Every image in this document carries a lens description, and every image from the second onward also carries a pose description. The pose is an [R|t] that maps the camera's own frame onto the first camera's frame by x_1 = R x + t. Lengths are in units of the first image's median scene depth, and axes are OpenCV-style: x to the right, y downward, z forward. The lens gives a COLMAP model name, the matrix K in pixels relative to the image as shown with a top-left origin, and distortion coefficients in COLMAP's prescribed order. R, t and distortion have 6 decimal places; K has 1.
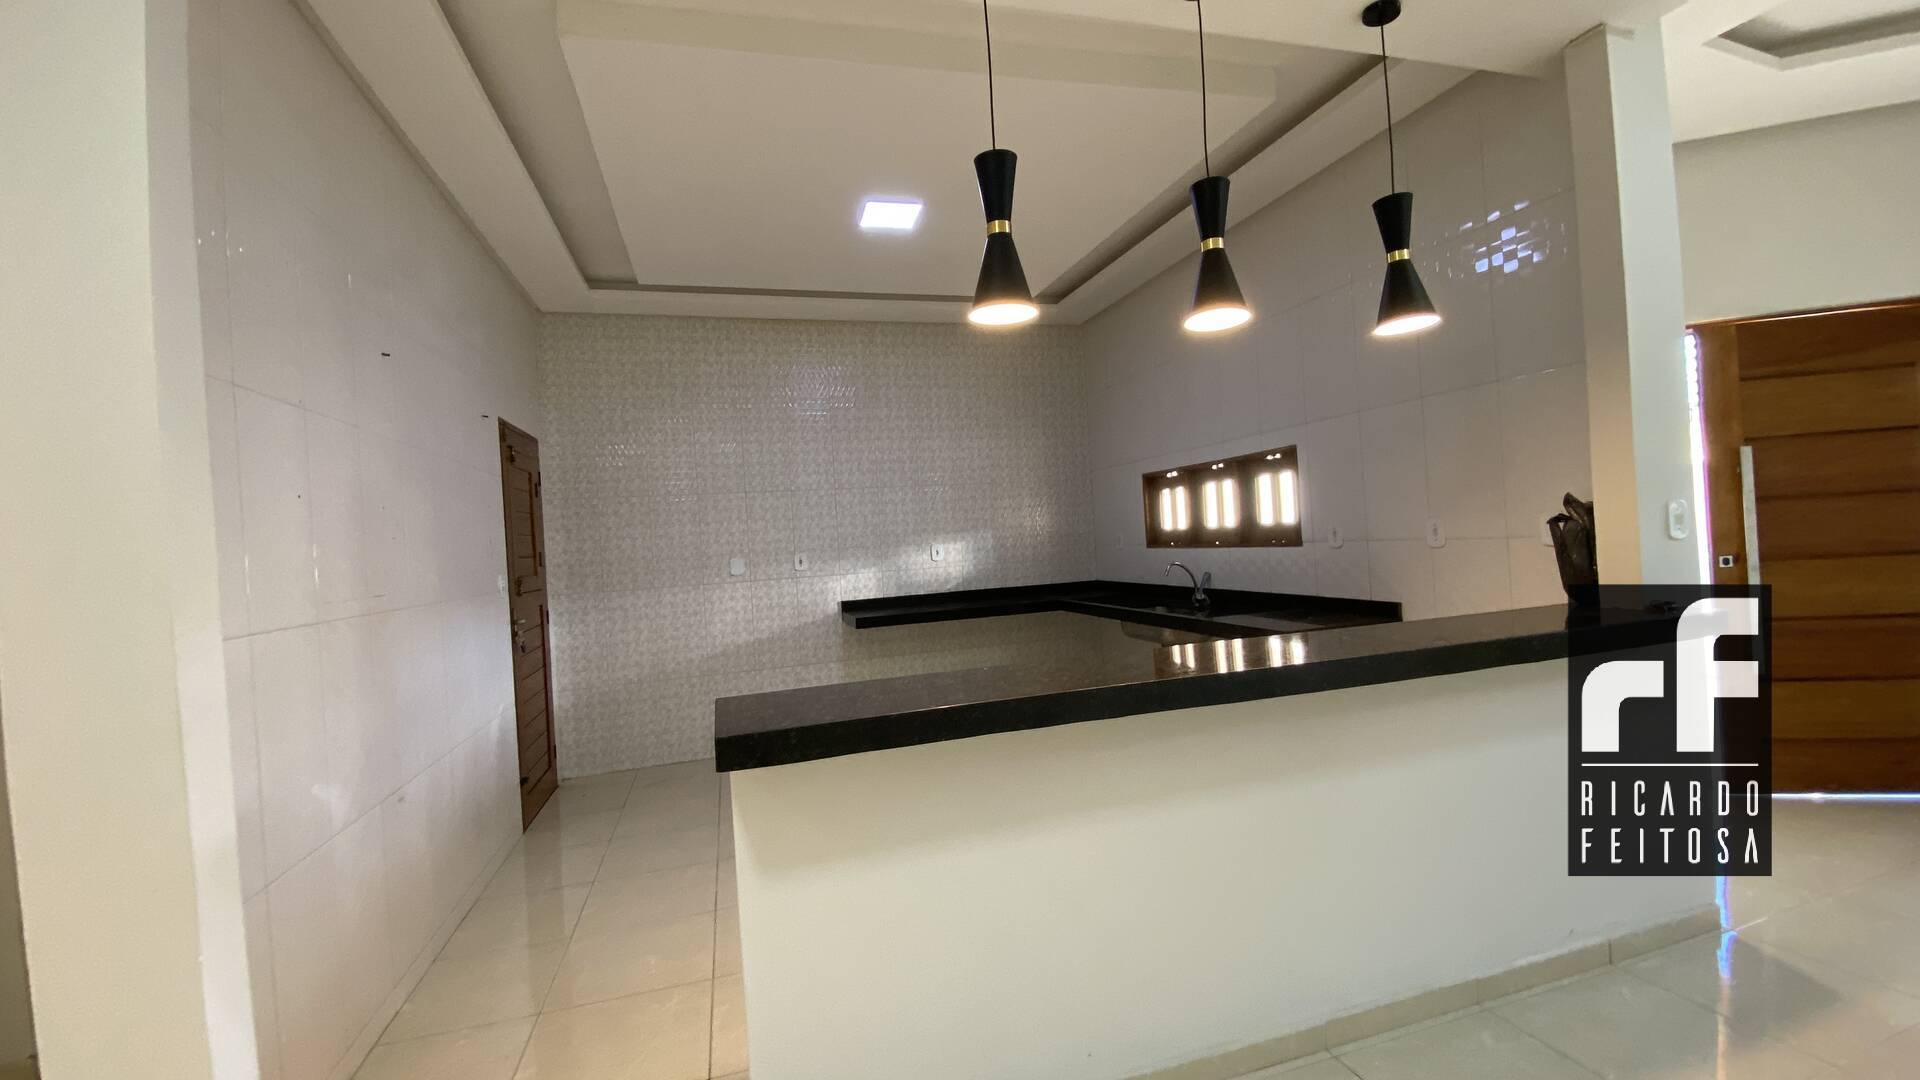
lens RADIAL K [[767.2, 0, 939.0], [0, 767.2, 534.8], [0, 0, 1]] dist [-0.006448, -0.002775]
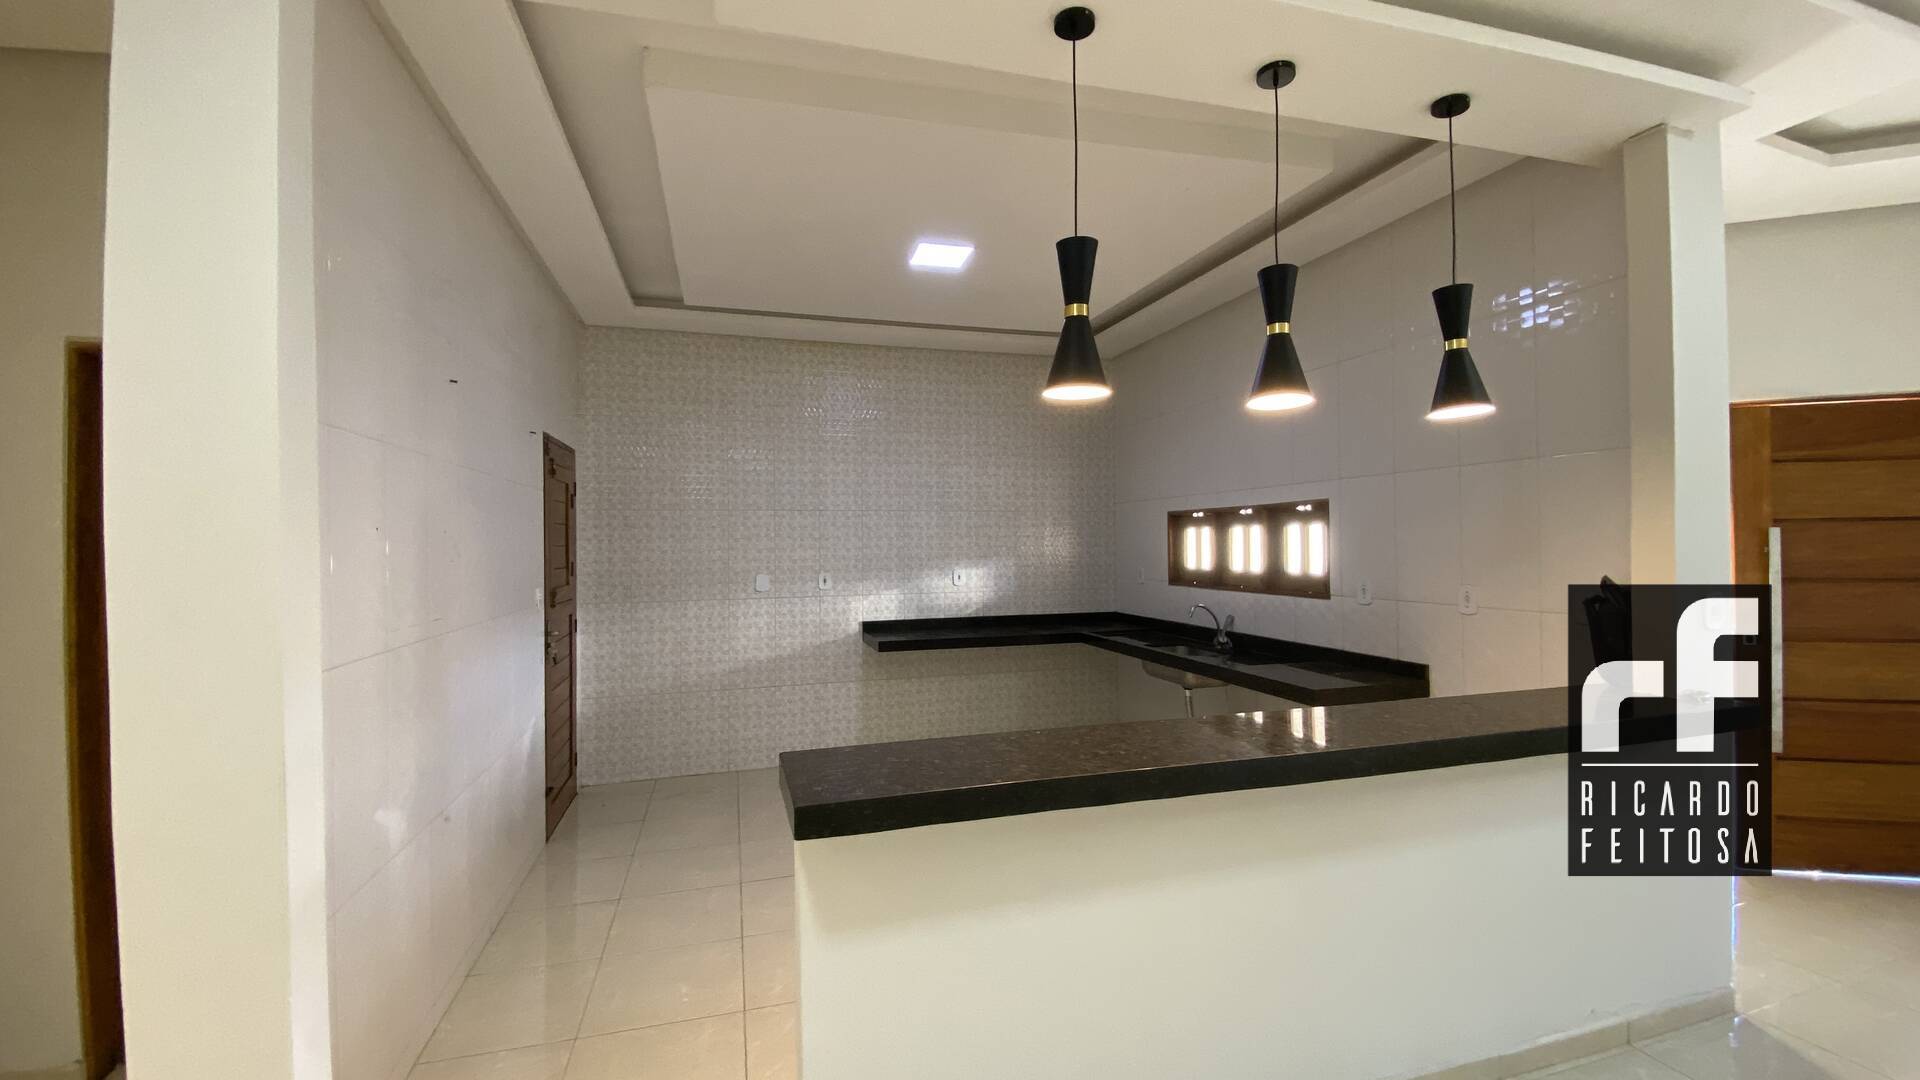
lens RADIAL K [[767.2, 0, 941.8], [0, 767.2, 536.9], [0, 0, 1]] dist [-0.006448, -0.002775]
pose [[0.998736, 0.050169, -0.002930, -0.034452], [-0.050182, 0.998728, -0.004856, -0.032886], [0.002683, 0.004997, 0.999984, -0.012212]]
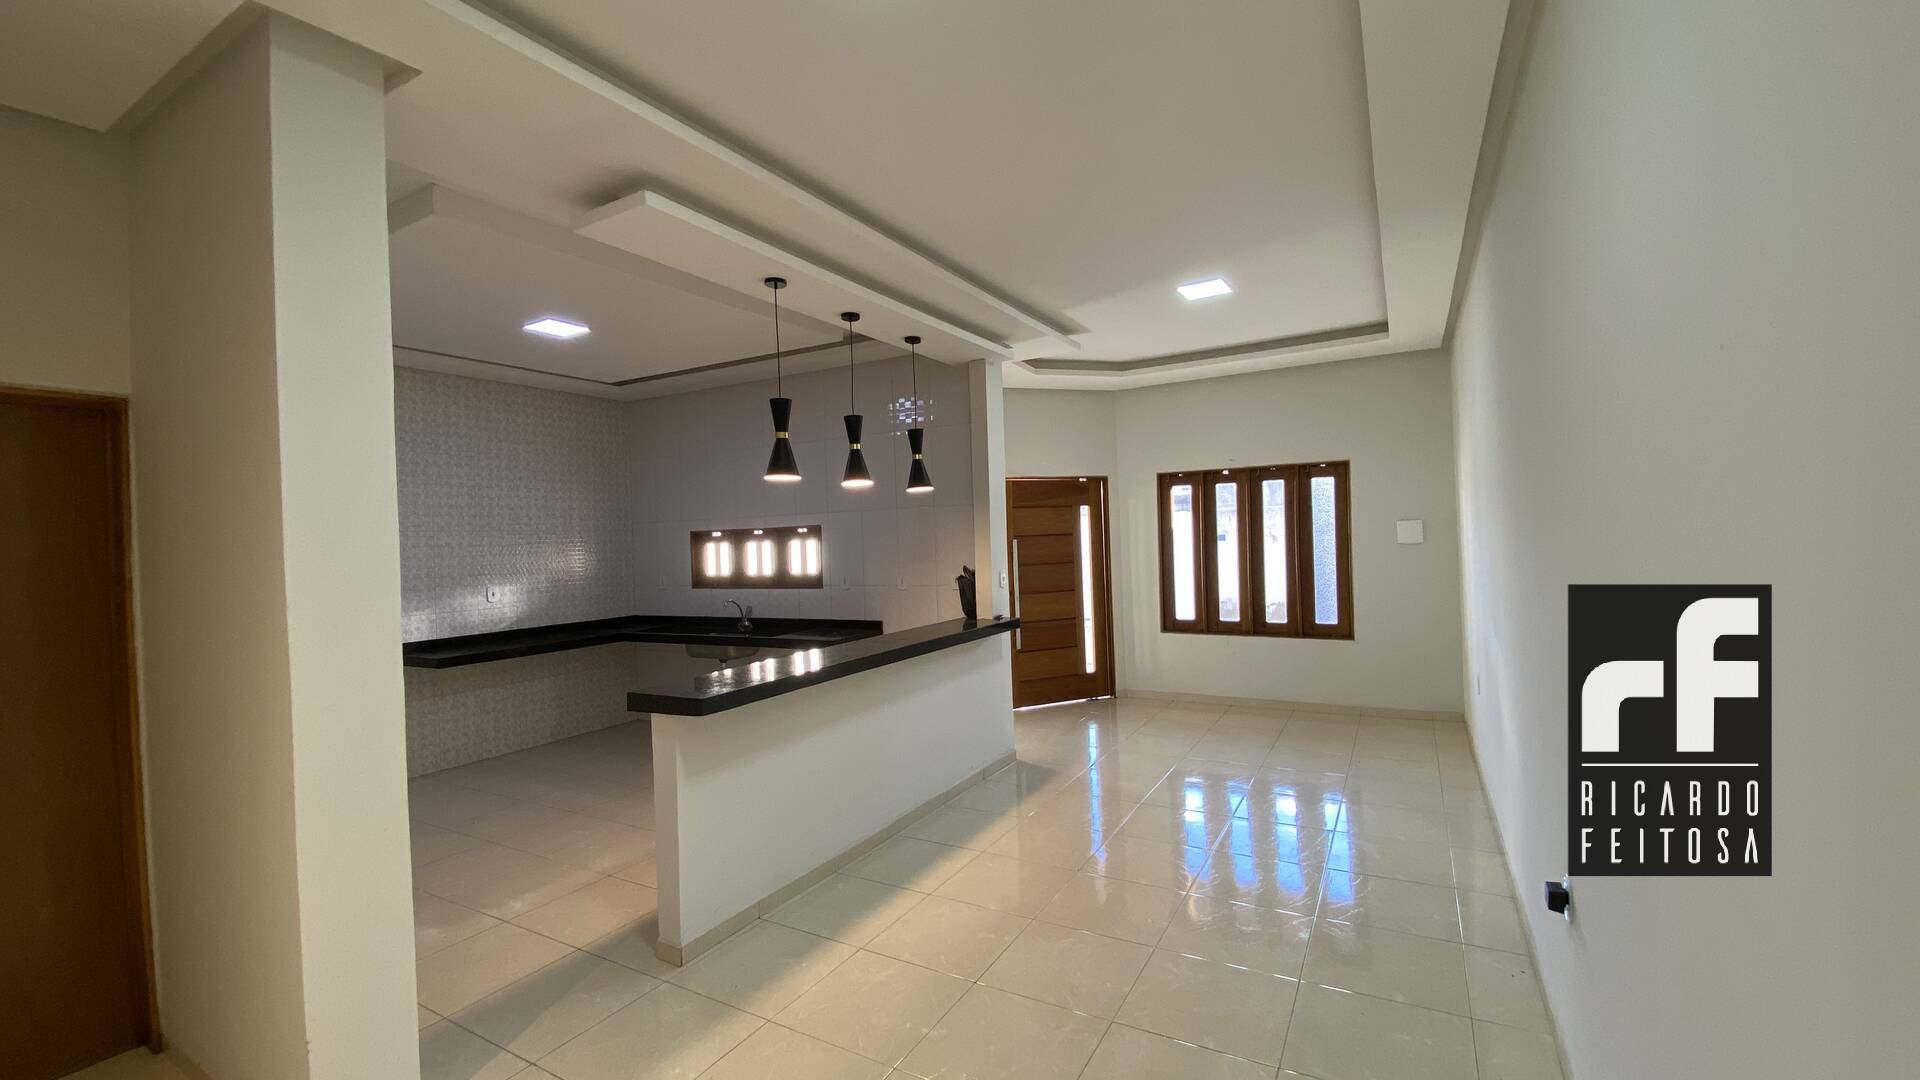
lens RADIAL K [[767.2, 0, 950.4], [0, 767.2, 539.0], [0, 0, 1]] dist [-0.006448, -0.002775]
pose [[0.721402, 0.033557, 0.691703, -0.386818], [-0.010295, 0.999235, -0.037739, -0.027475], [-0.692440, 0.020104, 0.721195, -0.287384]]
